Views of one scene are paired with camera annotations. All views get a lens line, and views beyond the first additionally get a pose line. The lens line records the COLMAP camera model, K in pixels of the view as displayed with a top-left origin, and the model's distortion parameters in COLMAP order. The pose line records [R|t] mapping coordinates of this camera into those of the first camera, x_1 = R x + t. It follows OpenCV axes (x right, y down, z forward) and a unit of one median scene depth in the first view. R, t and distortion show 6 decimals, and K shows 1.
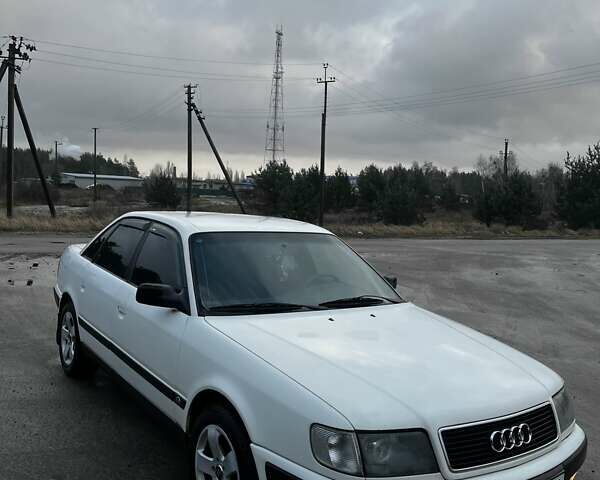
lens RADIAL K [[595.5, 0, 301.8], [0, 595.5, 240.8], [0, 0, 1]] dist [0.021393, 0.006512]
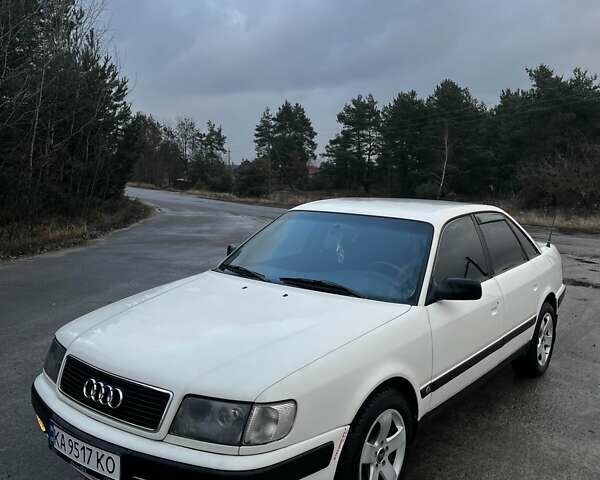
lens RADIAL K [[595.5, 0, 301.8], [0, 595.5, 240.8], [0, 0, 1]] dist [0.021393, 0.006512]
pose [[0.315485, 0.065548, -0.946664, 0.114780], [-0.092183, 0.995010, 0.038175, 0.000019], [0.944442, 0.075223, 0.319953, 0.079185]]
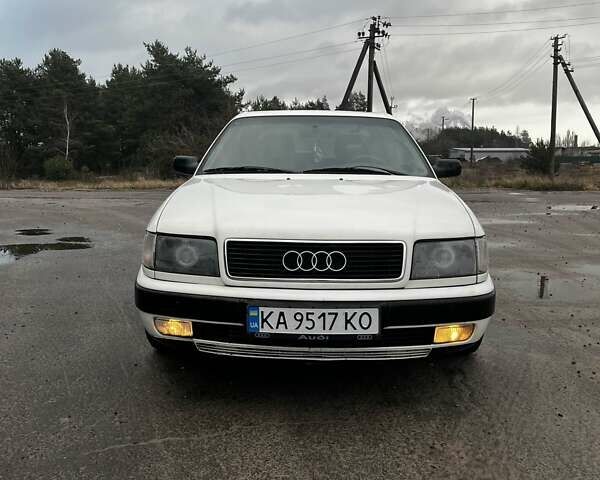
lens RADIAL K [[595.5, 0, 301.8], [0, 595.5, 240.8], [0, 0, 1]] dist [0.021393, 0.006512]
pose [[0.801190, 0.037237, -0.597250, 0.074103], [-0.012414, 0.998882, 0.045625, 0.020513], [0.598281, -0.029140, 0.800756, 0.017970]]
